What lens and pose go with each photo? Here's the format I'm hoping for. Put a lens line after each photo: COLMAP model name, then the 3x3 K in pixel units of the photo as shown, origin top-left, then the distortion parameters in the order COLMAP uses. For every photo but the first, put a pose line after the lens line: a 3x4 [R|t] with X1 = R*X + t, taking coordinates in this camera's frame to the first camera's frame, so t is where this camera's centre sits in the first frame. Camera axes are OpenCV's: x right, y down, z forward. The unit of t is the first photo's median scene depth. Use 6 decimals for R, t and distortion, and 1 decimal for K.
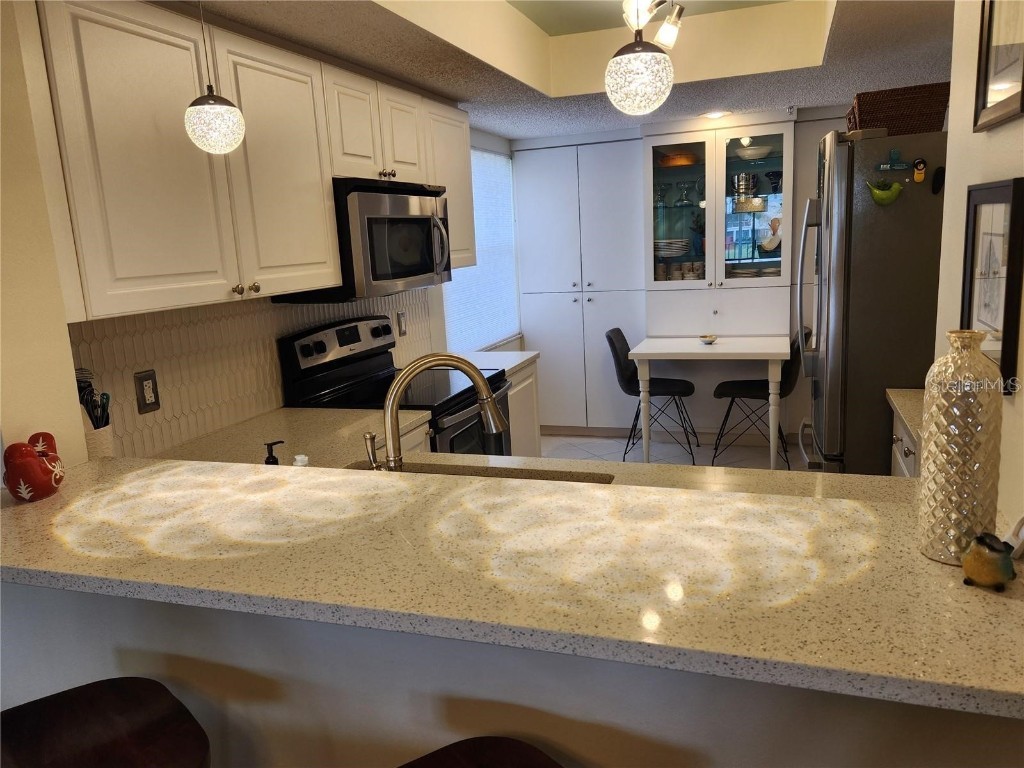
lens RADIAL K [[761.3, 0, 521.9], [0, 761.3, 381.0], [0, 0, 1]] dist [0.075257, -0.077237]
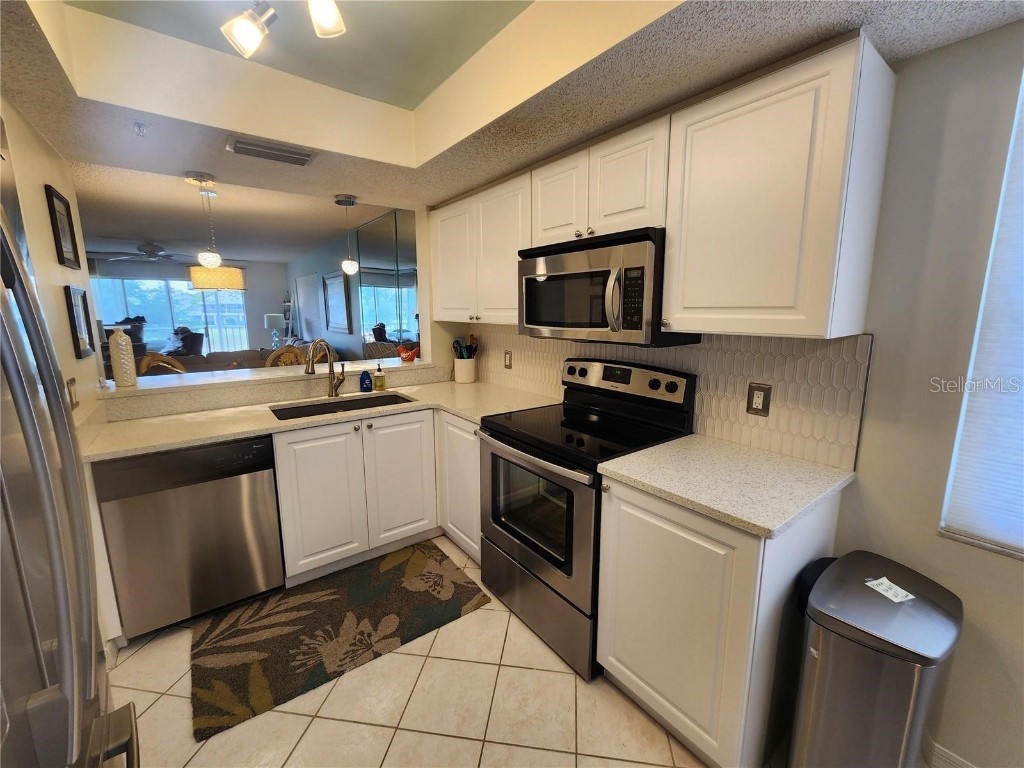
lens RADIAL K [[418.5, 0, 515.4], [0, 418.5, 379.6], [0, 0, 1]] dist [-0.003101, -0.000458]
pose [[-0.559178, 0.205794, -0.803100, 0.416080], [-0.112139, 0.941024, 0.319217, -0.267643], [0.821429, 0.268557, -0.503122, 1.350617]]
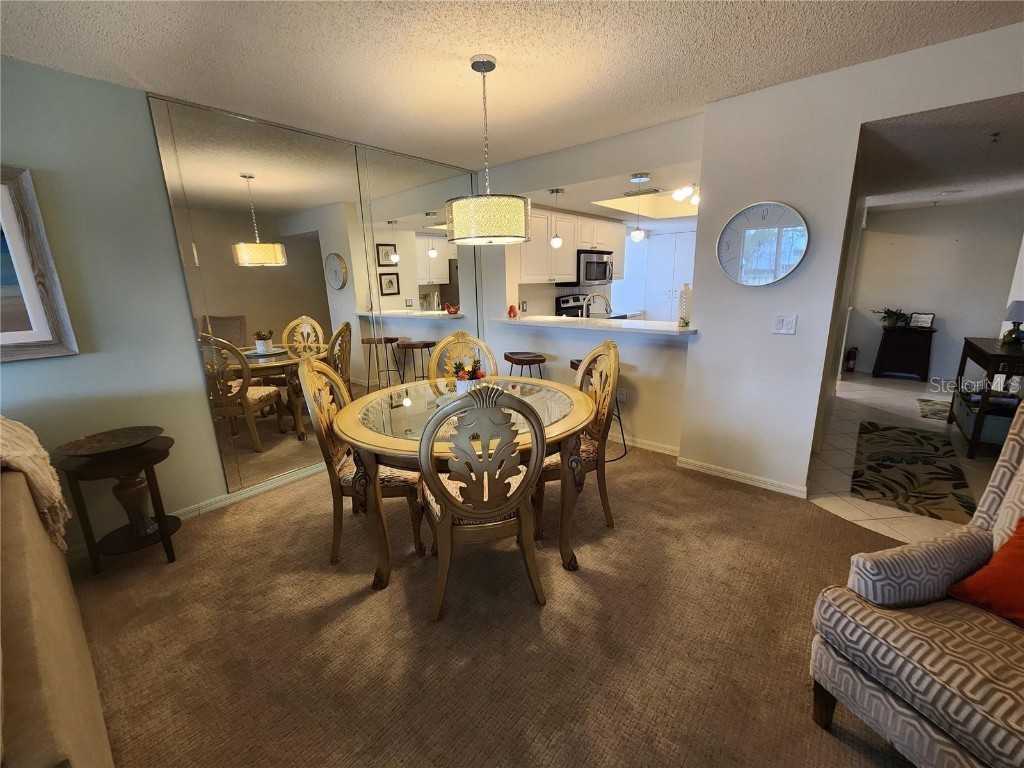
lens RADIAL K [[418.5, 0, 515.4], [0, 418.5, 379.6], [0, 0, 1]] dist [-0.003101, -0.000458]
pose [[0.932912, 0.117969, -0.340234, 0.170759], [-0.097072, 0.992227, 0.077867, 0.164447], [0.346775, -0.039616, 0.937111, -0.739334]]
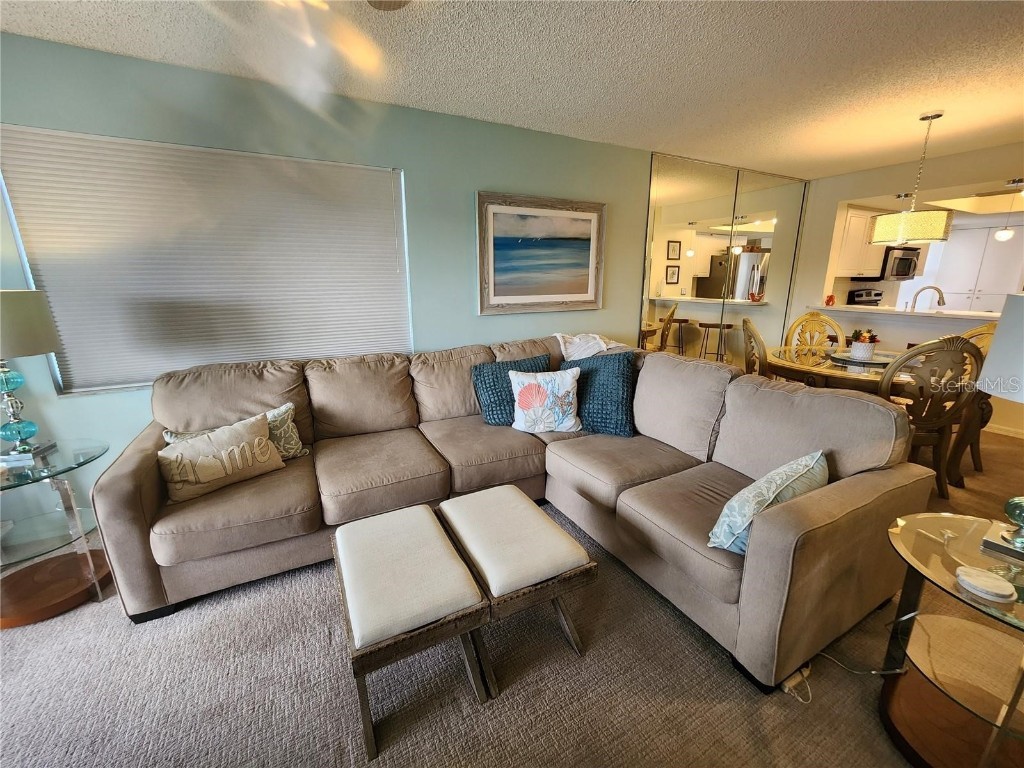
lens RADIAL K [[418.5, 0, 515.4], [0, 418.5, 379.6], [0, 0, 1]] dist [-0.003101, -0.000458]
pose [[0.729946, 0.221230, -0.646711, -0.097982], [-0.170602, 0.975194, 0.141040, 0.315818], [0.661871, 0.007379, 0.749581, -1.390185]]
